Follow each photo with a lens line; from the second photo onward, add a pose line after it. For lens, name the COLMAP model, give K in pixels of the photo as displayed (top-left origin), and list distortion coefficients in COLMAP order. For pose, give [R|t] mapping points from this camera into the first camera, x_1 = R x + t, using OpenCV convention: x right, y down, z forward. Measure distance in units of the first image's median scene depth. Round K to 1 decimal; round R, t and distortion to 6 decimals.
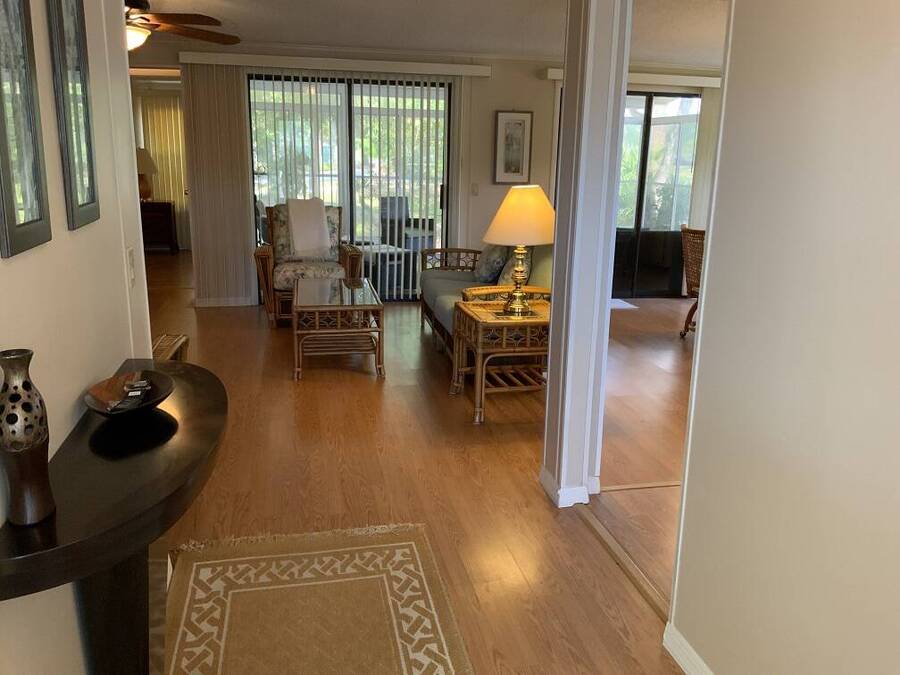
lens RADIAL K [[700.2, 0, 450.5], [0, 700.2, 340.6], [0, 0, 1]] dist [0.066094, -0.002171]
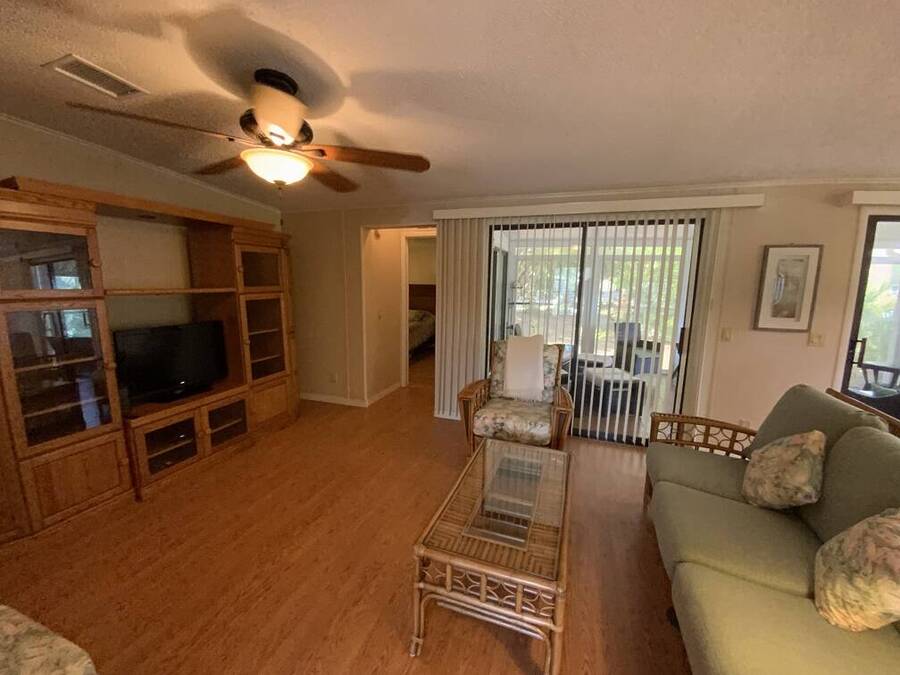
lens RADIAL K [[360.2, 0, 448.0], [0, 360.2, 335.6], [0, 0, 1]] dist [0.004592, -0.008391]
pose [[0.853592, 0.073167, -0.515778, -0.031399], [-0.132433, 0.988038, -0.079011, -0.142764], [0.503828, 0.135750, 0.853071, 0.480394]]
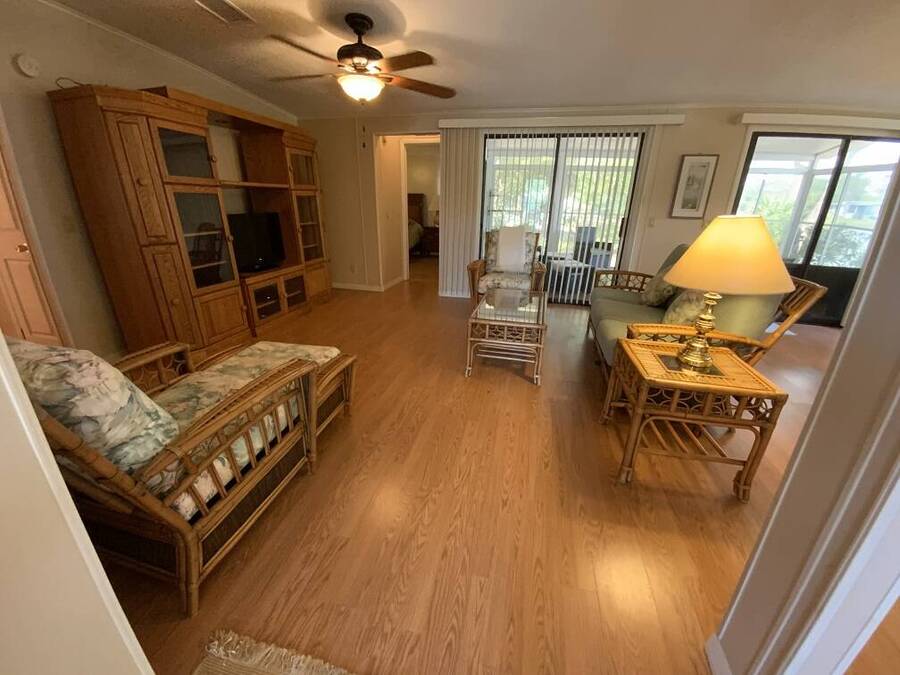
lens RADIAL K [[360.2, 0, 451.7], [0, 360.2, 334.3], [0, 0, 1]] dist [0.004592, -0.008391]
pose [[0.906278, 0.147332, -0.396174, -0.003456], [-0.109601, 0.987139, 0.116383, -0.059855], [0.408225, -0.062054, 0.910770, 0.288129]]
